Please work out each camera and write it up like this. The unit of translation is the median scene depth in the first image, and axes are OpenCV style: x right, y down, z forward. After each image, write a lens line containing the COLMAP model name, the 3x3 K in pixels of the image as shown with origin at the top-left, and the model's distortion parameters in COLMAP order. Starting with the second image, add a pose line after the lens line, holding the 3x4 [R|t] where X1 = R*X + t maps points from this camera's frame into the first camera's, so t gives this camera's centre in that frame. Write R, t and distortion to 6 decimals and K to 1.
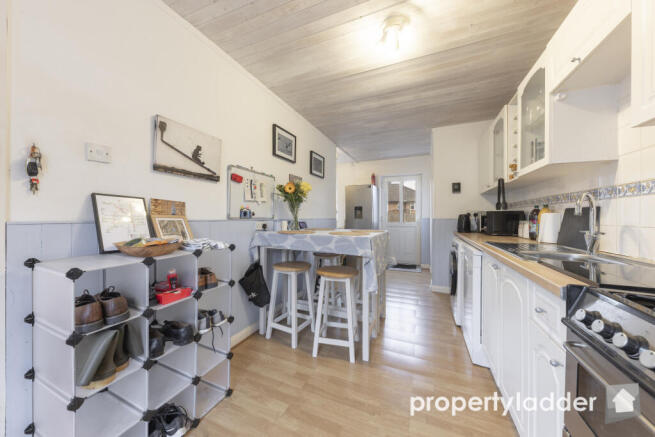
lens RADIAL K [[225.1, 0, 328.3], [0, 225.1, 216.0], [0, 0, 1]] dist [0.008556, -0.000164]
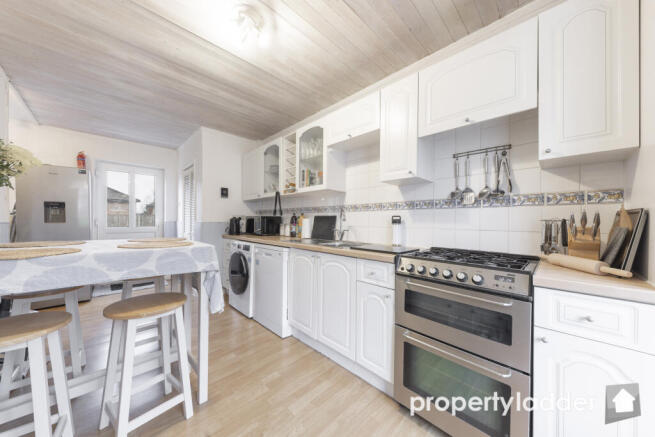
lens RADIAL K [[225.1, 0, 328.4], [0, 225.1, 220.6], [0, 0, 1]] dist [0.008556, -0.000164]
pose [[0.373288, 0.003053, 0.927711, -0.342572], [-0.009930, 0.999950, 0.000705, -0.001811], [-0.927663, -0.009475, 0.373299, 0.250289]]
